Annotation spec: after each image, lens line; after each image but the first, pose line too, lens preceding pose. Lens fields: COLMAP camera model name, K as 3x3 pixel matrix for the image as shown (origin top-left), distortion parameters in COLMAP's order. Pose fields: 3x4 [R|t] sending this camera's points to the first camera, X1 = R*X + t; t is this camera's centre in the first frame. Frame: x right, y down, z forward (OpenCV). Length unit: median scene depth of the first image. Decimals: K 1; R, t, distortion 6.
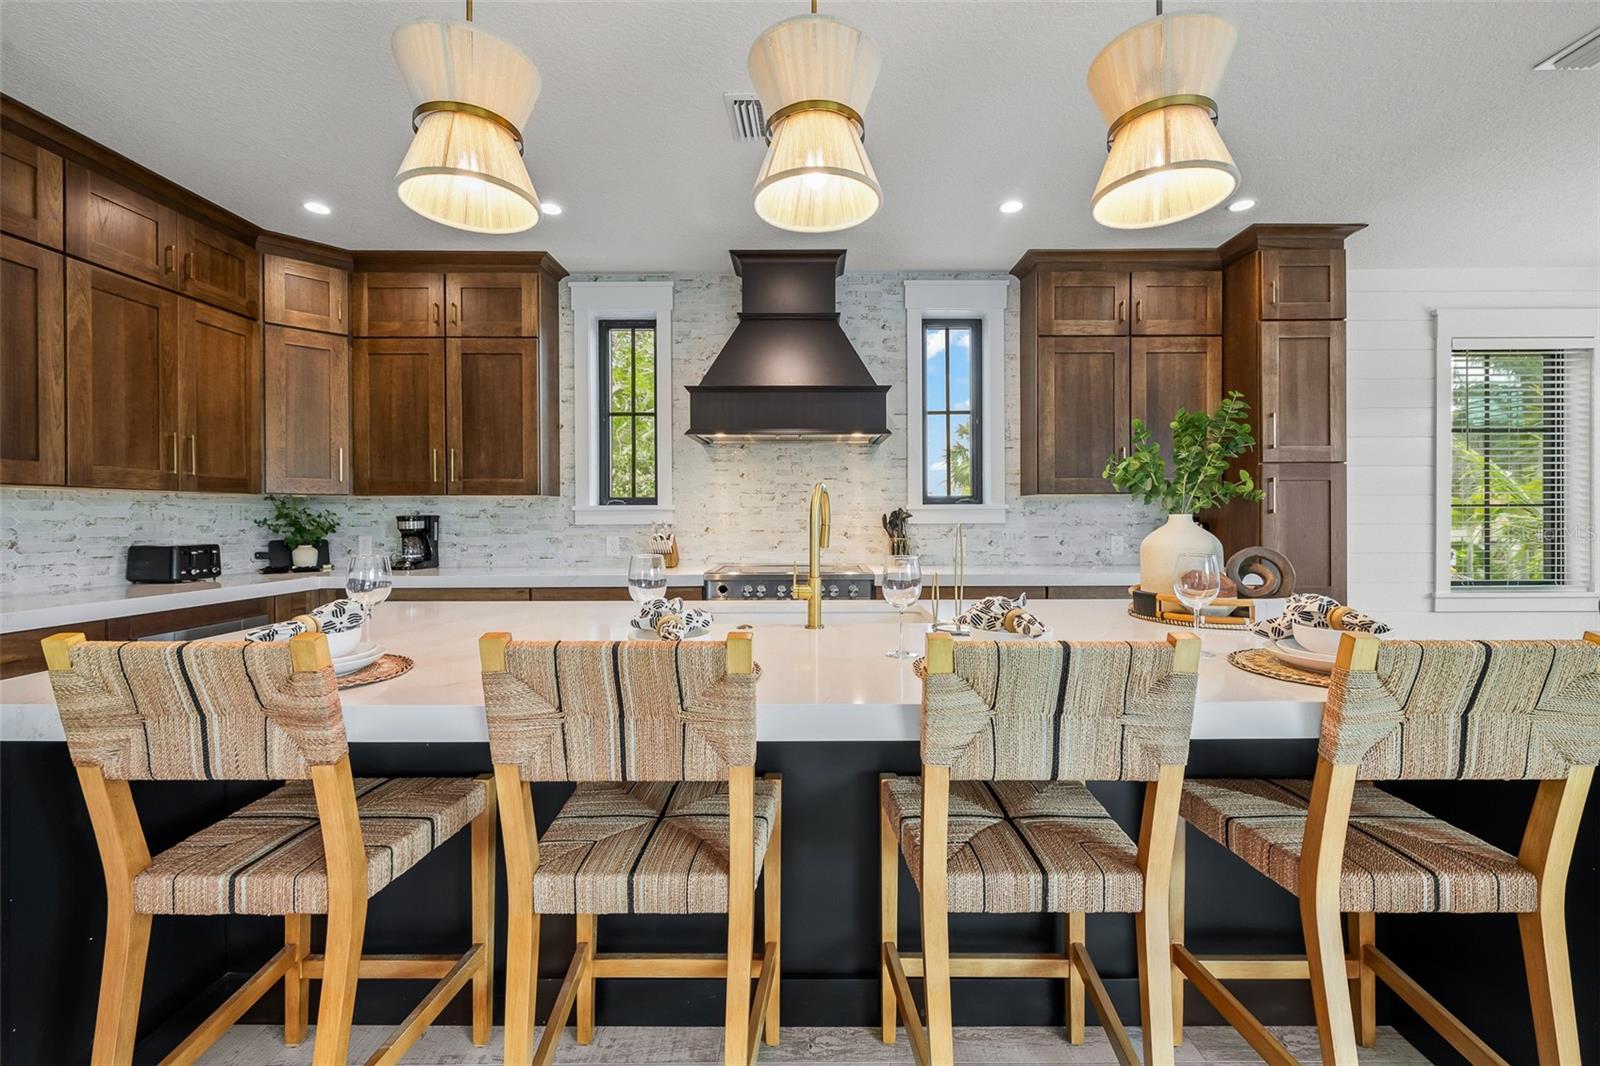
lens RADIAL K [[666.4, 0, 813.6], [0, 666.4, 521.1], [0, 0, 1]] dist [0.002378, -0.002861]
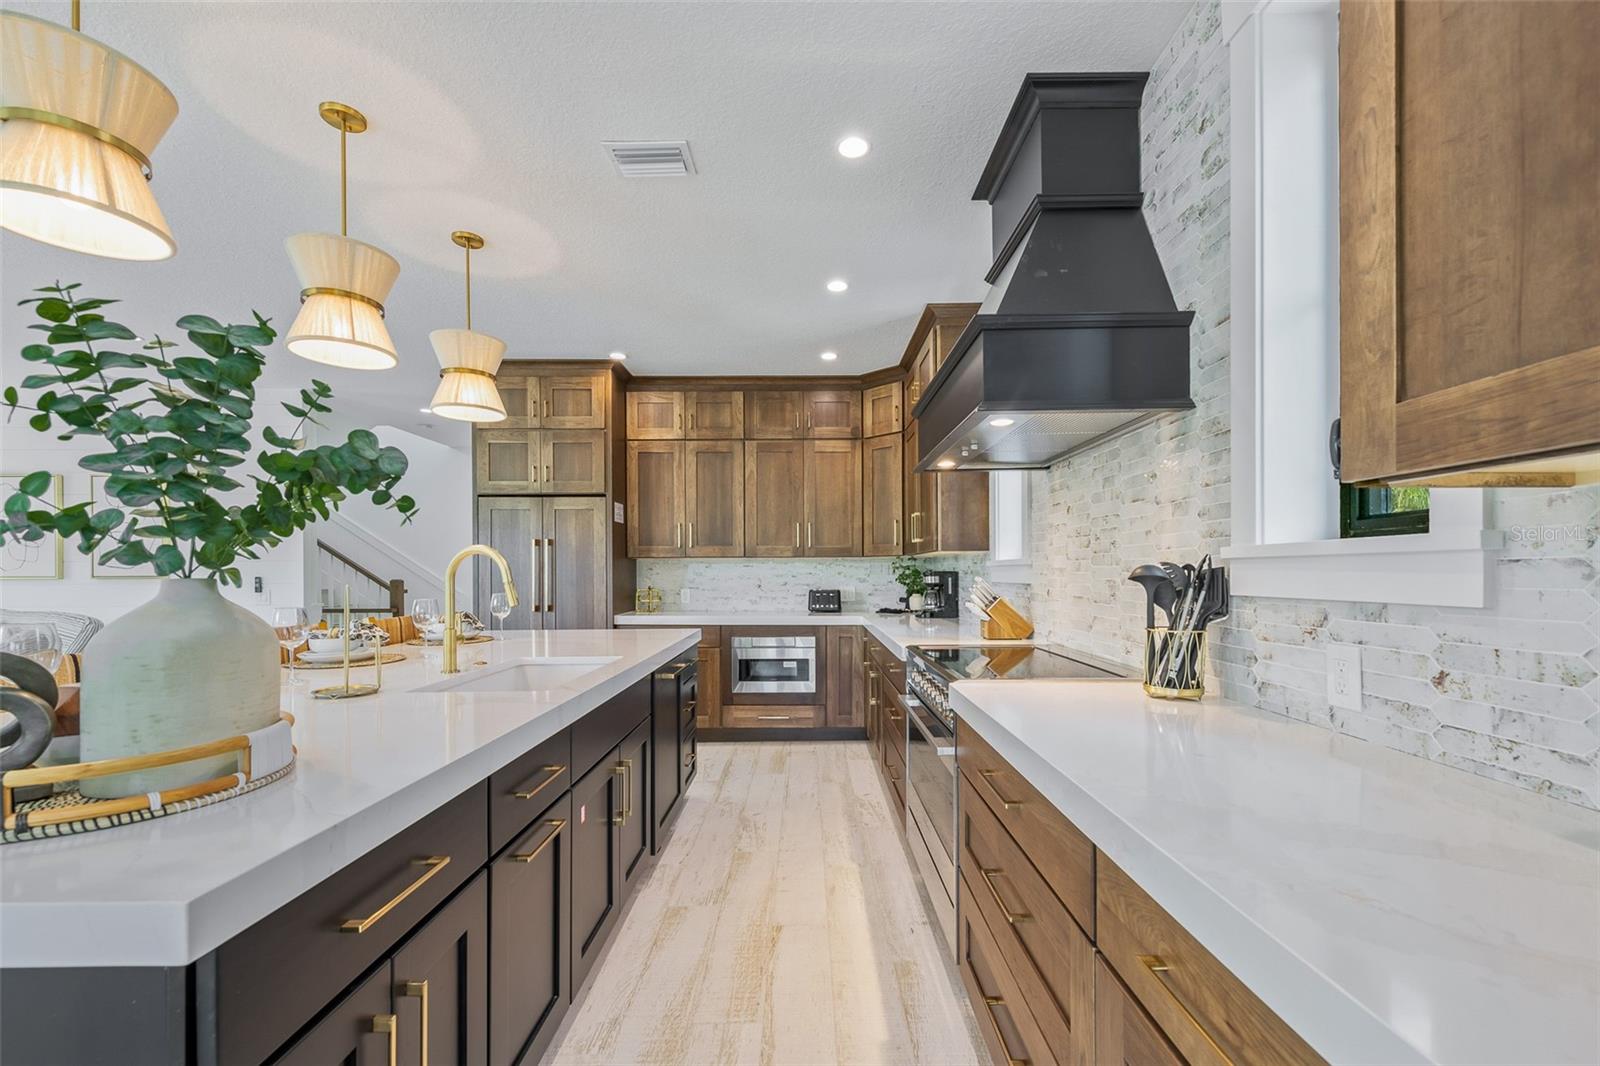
lens RADIAL K [[666.4, 0, 791.4], [0, 666.4, 577.4], [0, 0, 1]] dist [0.002378, -0.002861]
pose [[-0.028375, 0.011677, -0.999529, 0.582318], [-0.001723, 0.999930, 0.011730, -0.011326], [0.999596, 0.002055, -0.028352, 0.816308]]
